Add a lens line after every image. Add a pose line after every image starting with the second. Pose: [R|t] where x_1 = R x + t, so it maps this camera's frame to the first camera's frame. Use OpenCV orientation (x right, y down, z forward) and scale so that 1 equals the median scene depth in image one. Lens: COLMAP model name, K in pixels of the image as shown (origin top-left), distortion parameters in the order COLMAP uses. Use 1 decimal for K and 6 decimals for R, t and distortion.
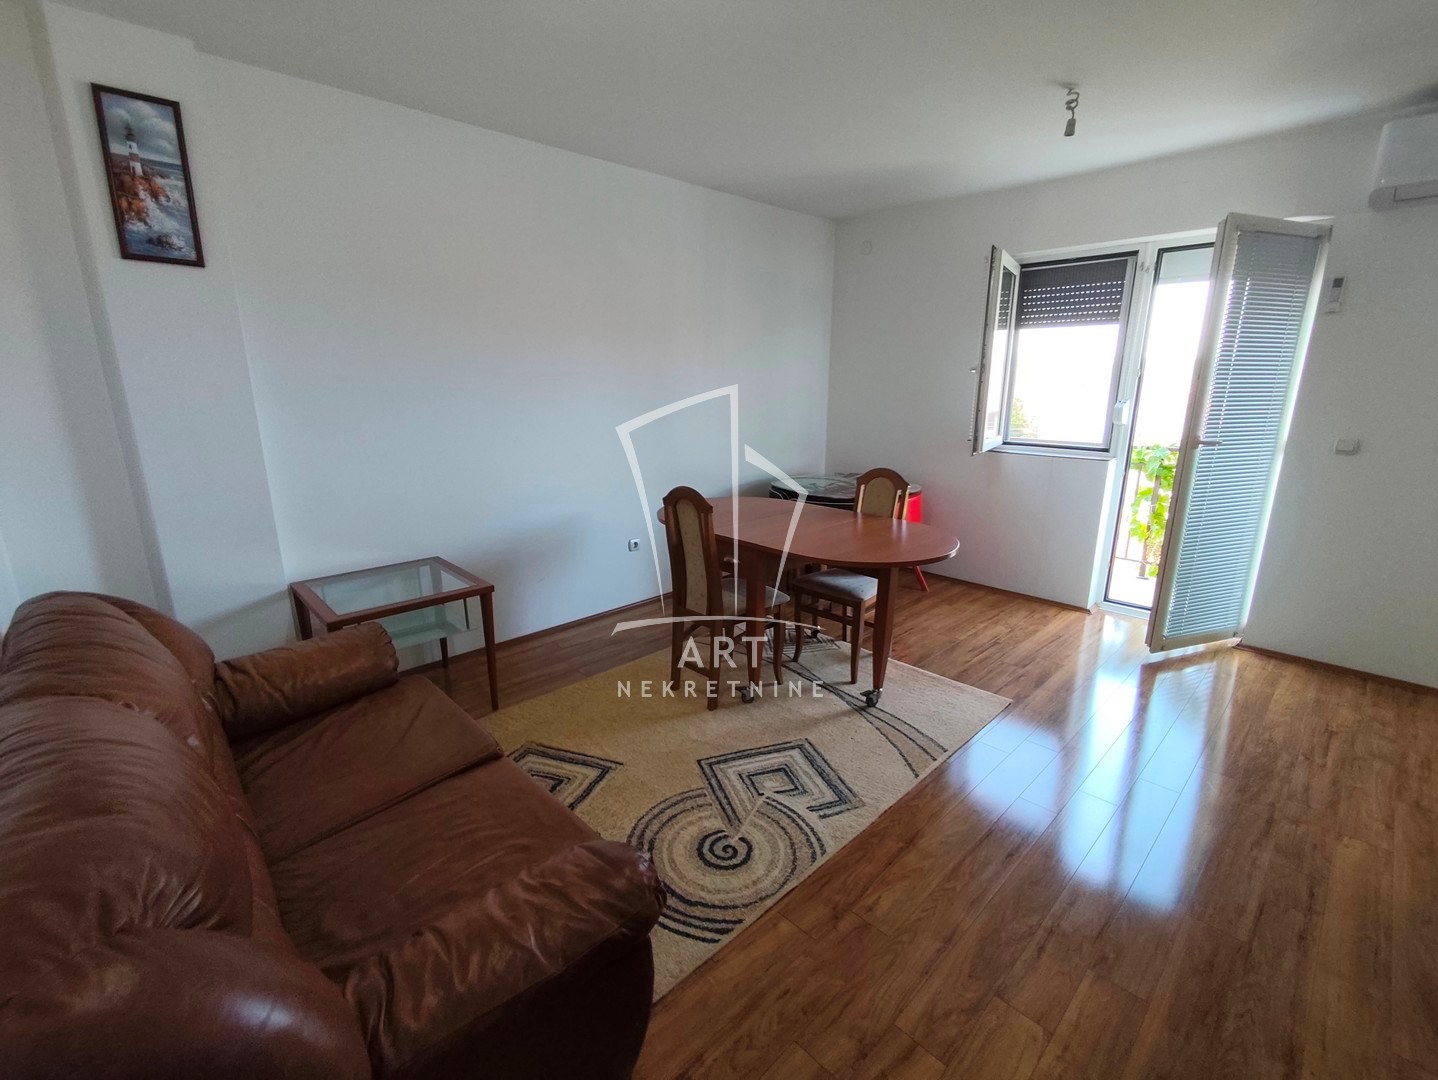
lens RADIAL K [[641.5, 0, 719.0], [0, 641.5, 540.0], [0, 0, 1]] dist [0.001724, 0.000888]
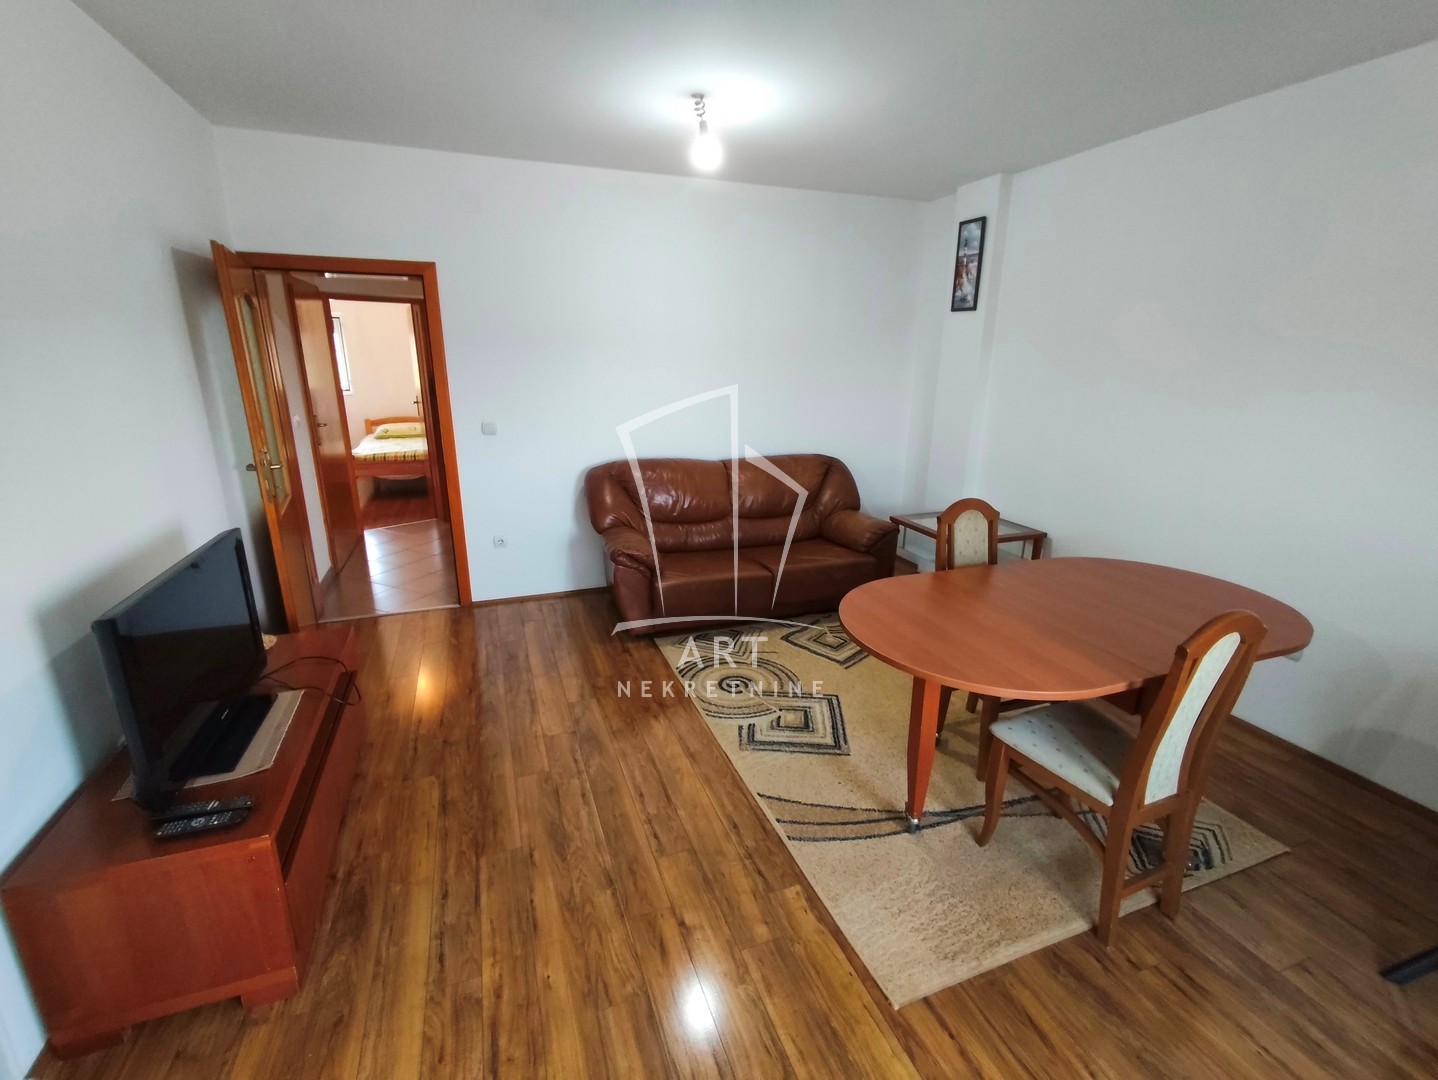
lens RADIAL K [[641.5, 0, 719.0], [0, 641.5, 540.0], [0, 0, 1]] dist [0.001724, 0.000888]
pose [[-0.397599, 0.255380, -0.881303, 1.202601], [-0.236148, 0.899651, 0.367235, -0.364090], [0.886650, 0.354130, -0.297393, 1.196821]]
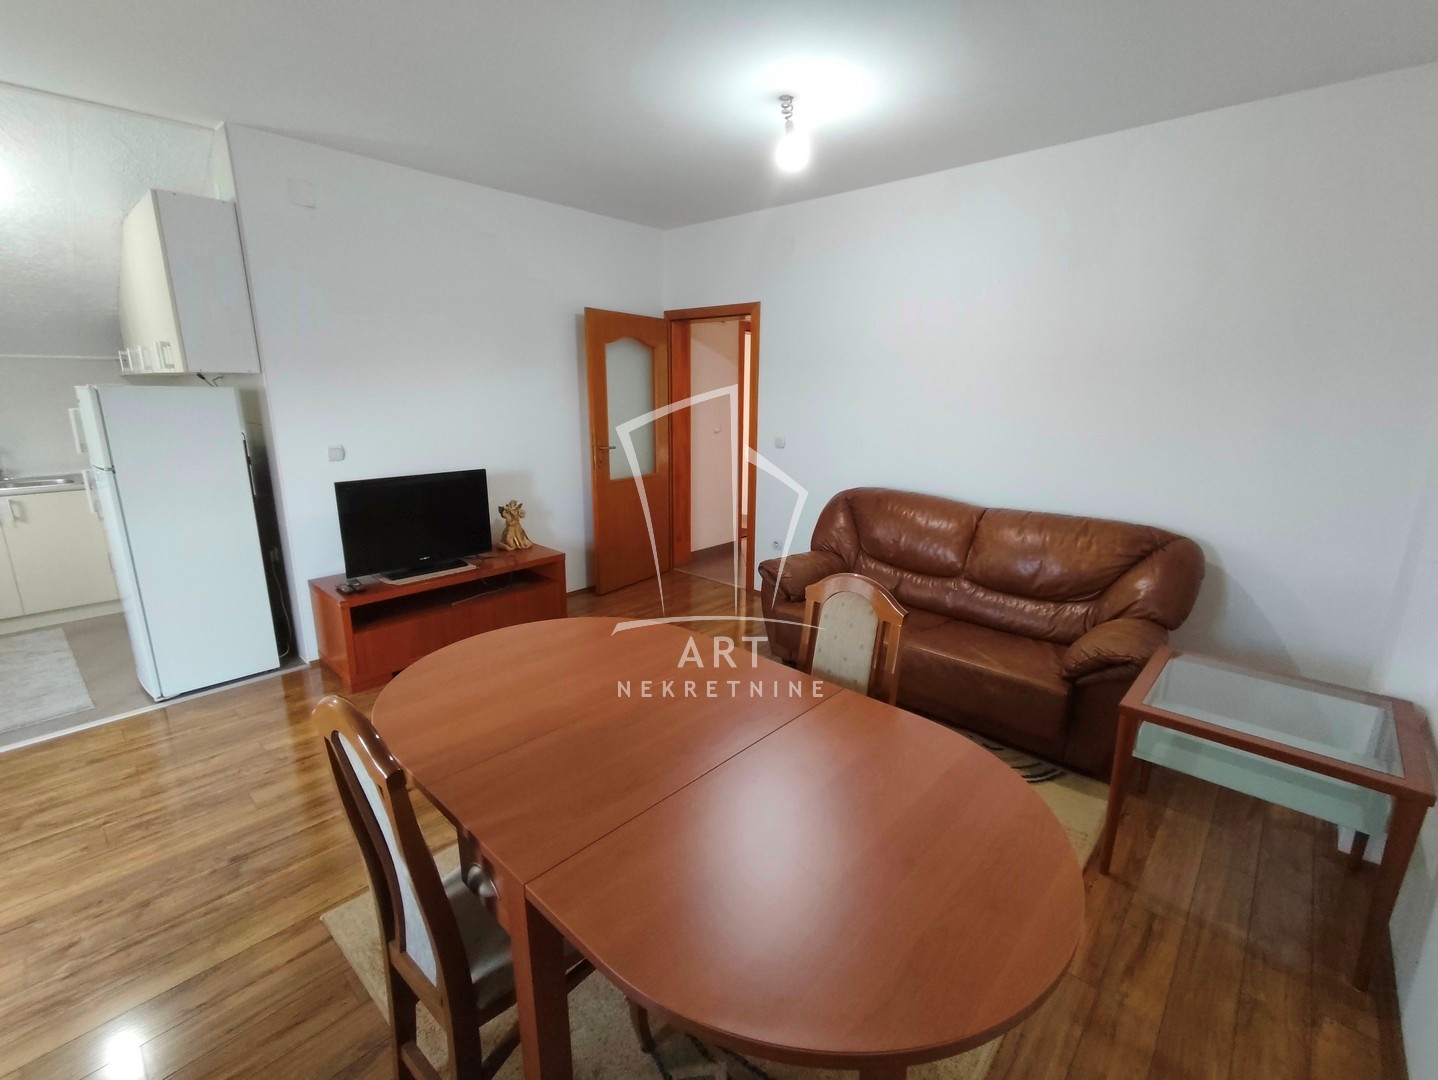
lens RADIAL K [[641.5, 0, 719.0], [0, 641.5, 540.0], [0, 0, 1]] dist [0.001724, 0.000888]
pose [[-0.998409, 0.010637, -0.055380, 0.124566], [-0.016801, 0.881341, 0.472183, -0.509528], [0.053832, 0.472362, -0.879759, 1.889274]]
